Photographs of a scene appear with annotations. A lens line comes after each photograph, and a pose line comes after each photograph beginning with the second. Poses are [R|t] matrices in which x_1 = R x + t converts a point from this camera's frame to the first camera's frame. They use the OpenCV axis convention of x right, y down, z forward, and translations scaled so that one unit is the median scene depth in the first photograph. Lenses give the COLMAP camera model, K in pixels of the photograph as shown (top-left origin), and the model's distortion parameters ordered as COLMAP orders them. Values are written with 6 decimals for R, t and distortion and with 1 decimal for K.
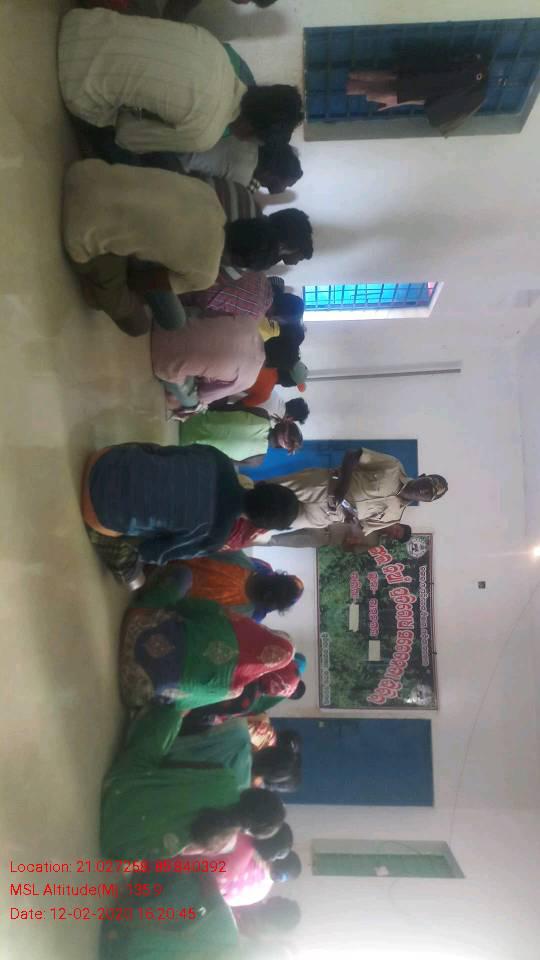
lens RADIAL K [[810.3, 0, 241.2], [0, 810.3, 471.9], [0, 0, 1]] dist [0.069792, -0.166247]
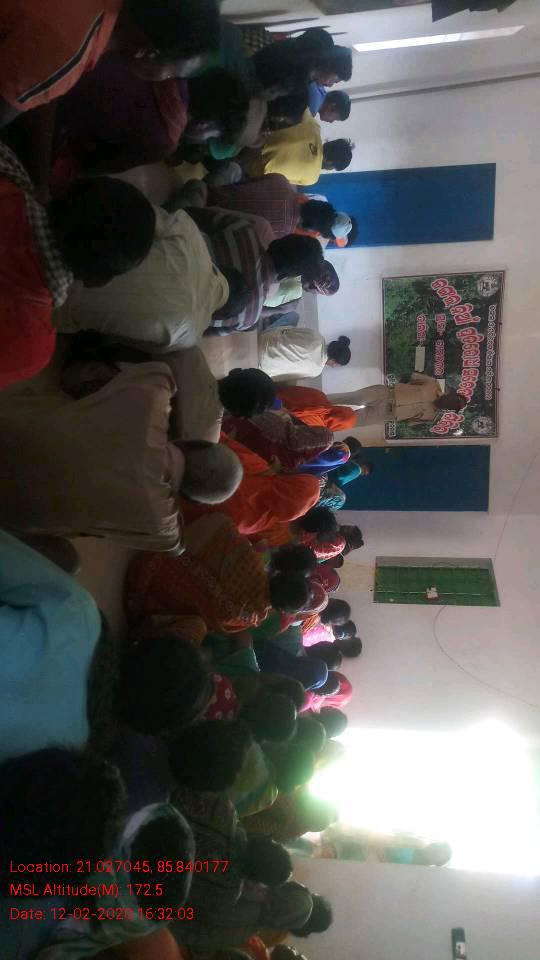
lens RADIAL K [[810.3, 0, 236.8], [0, 810.3, 497.7], [0, 0, 1]] dist [0.069792, -0.166247]
pose [[0.989576, -0.037977, -0.138914, 0.049821], [0.107065, 0.839130, 0.533289, -0.267295], [0.096314, -0.542603, 0.834449, 0.026838]]
